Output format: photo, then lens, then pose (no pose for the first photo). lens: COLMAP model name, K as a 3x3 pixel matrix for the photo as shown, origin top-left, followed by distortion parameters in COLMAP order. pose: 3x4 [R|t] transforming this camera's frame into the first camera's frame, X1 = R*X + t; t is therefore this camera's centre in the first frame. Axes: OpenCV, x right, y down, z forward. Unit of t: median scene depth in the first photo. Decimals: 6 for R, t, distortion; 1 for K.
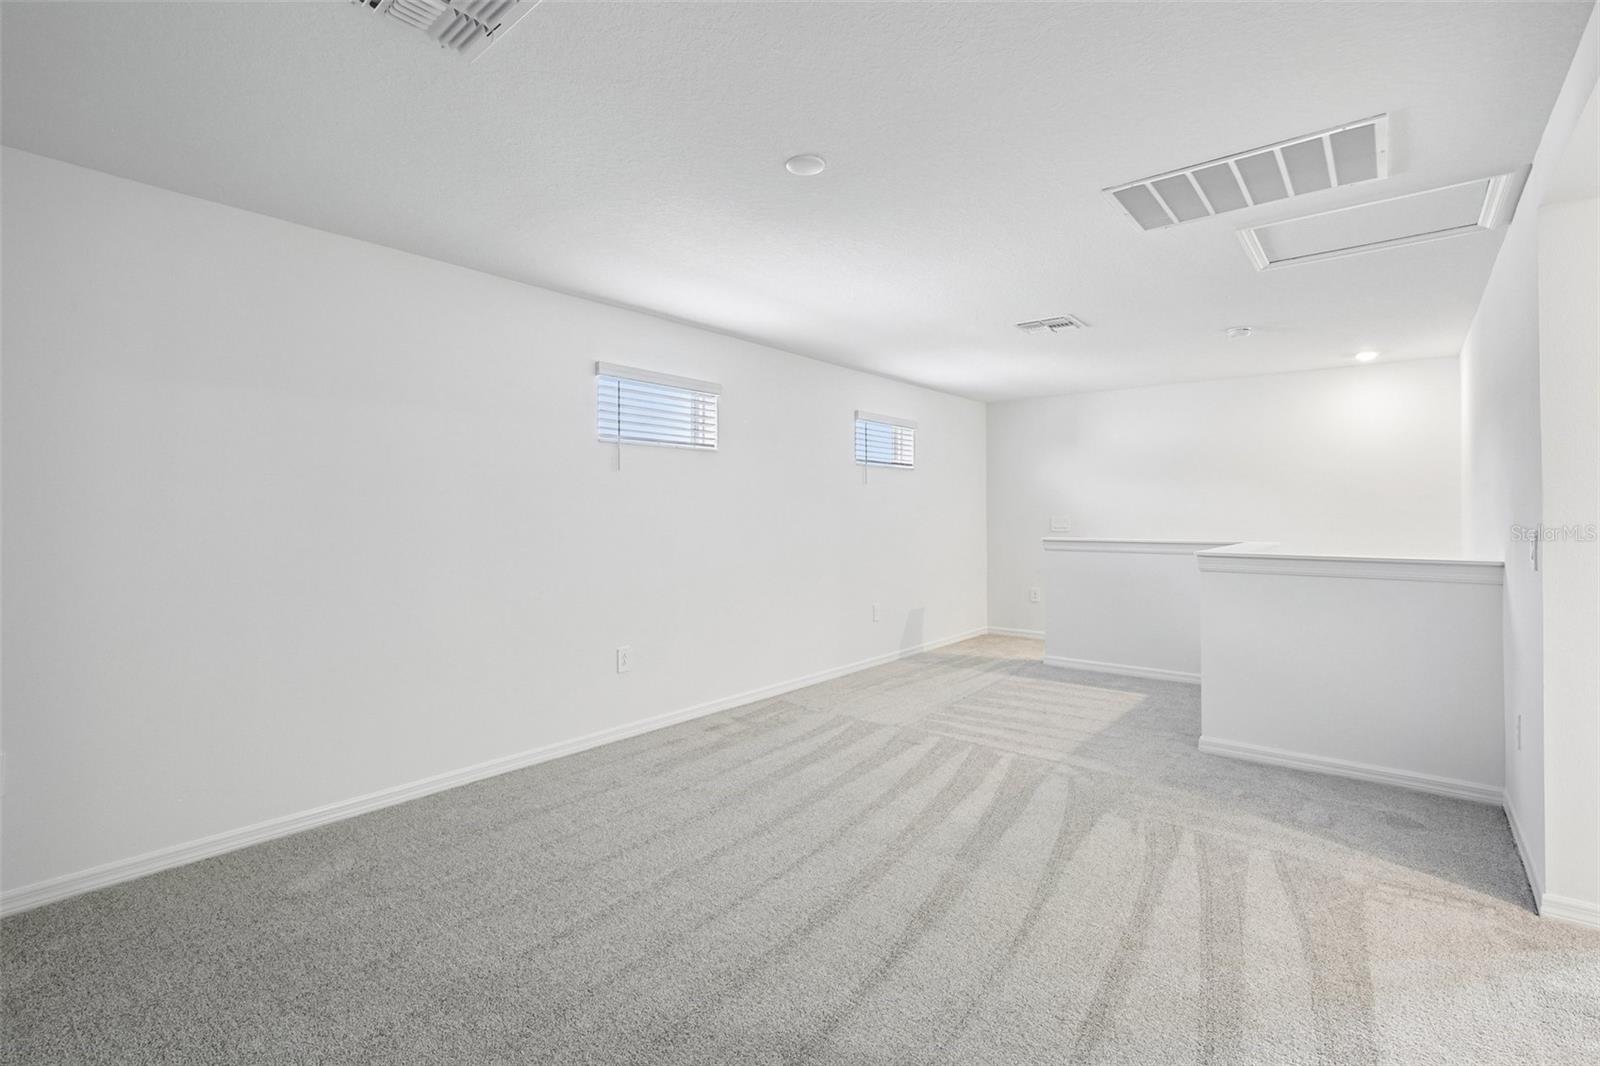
lens RADIAL K [[721.0, 0, 810.9], [0, 721.0, 520.4], [0, 0, 1]] dist [-0.018252, 0.007393]
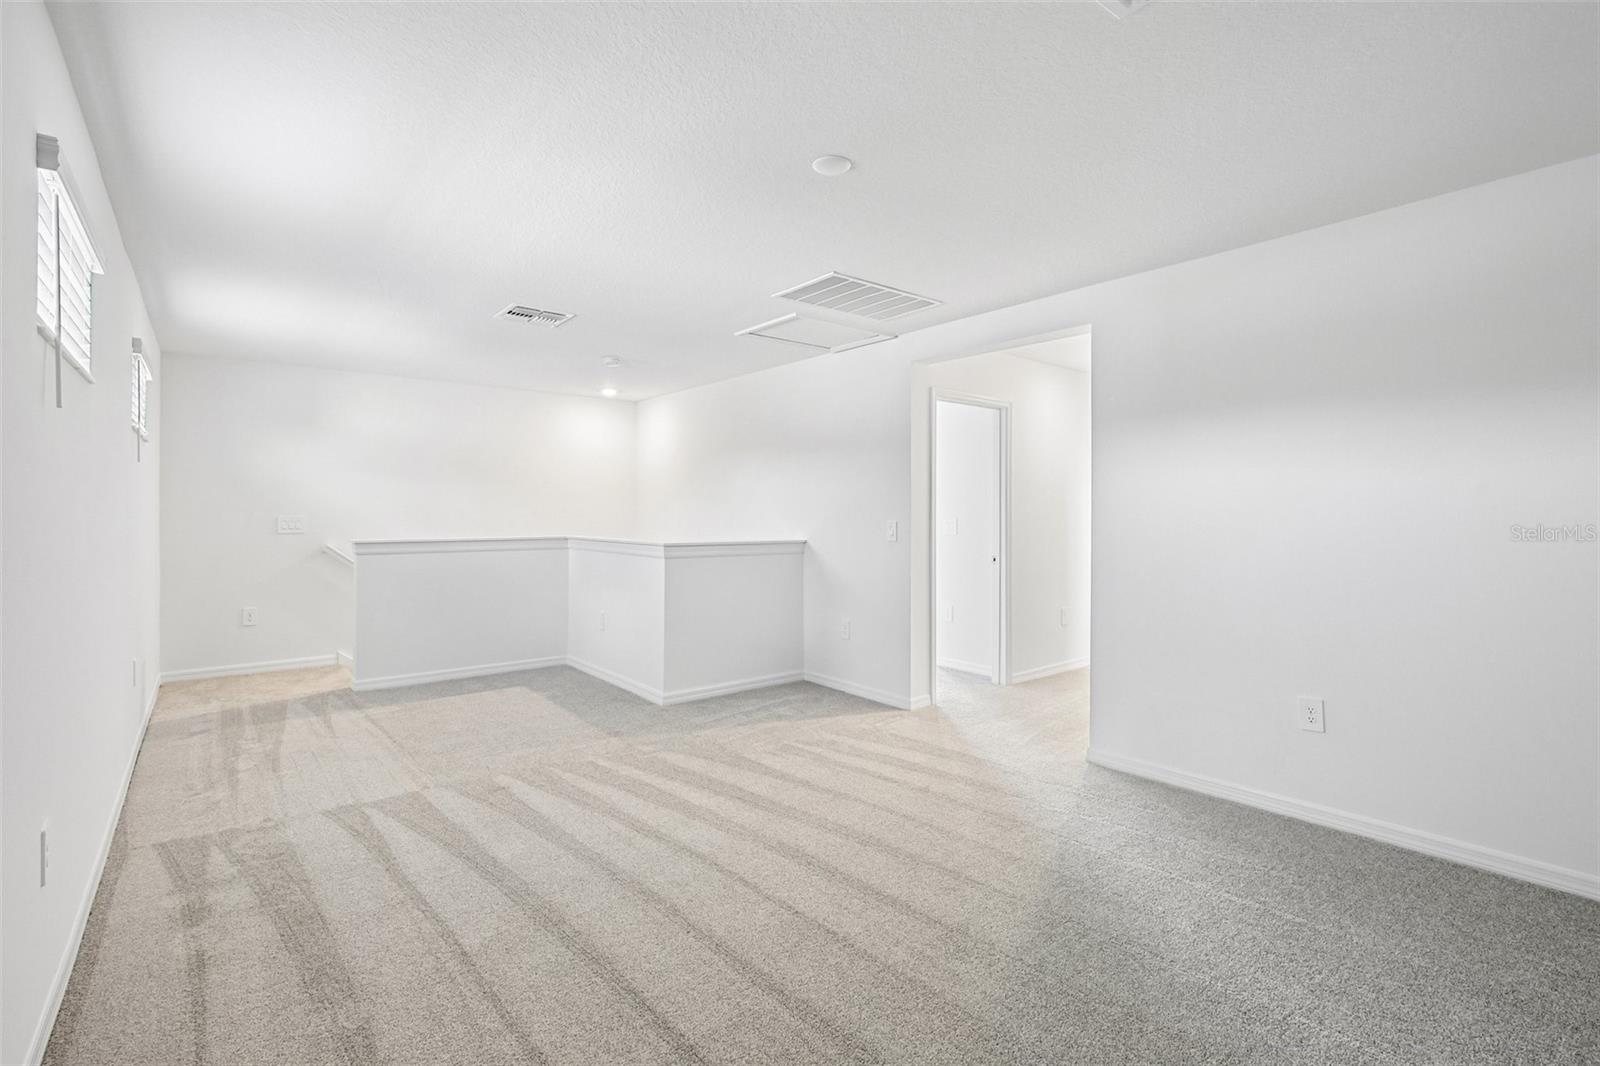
lens RADIAL K [[721.0, 0, 809.2], [0, 721.0, 527.5], [0, 0, 1]] dist [-0.018252, 0.007393]
pose [[0.204055, -0.016382, 0.978822, -0.739721], [0.005722, 0.999863, 0.015541, -0.000839], [-0.978943, 0.002430, 0.204120, 0.612405]]
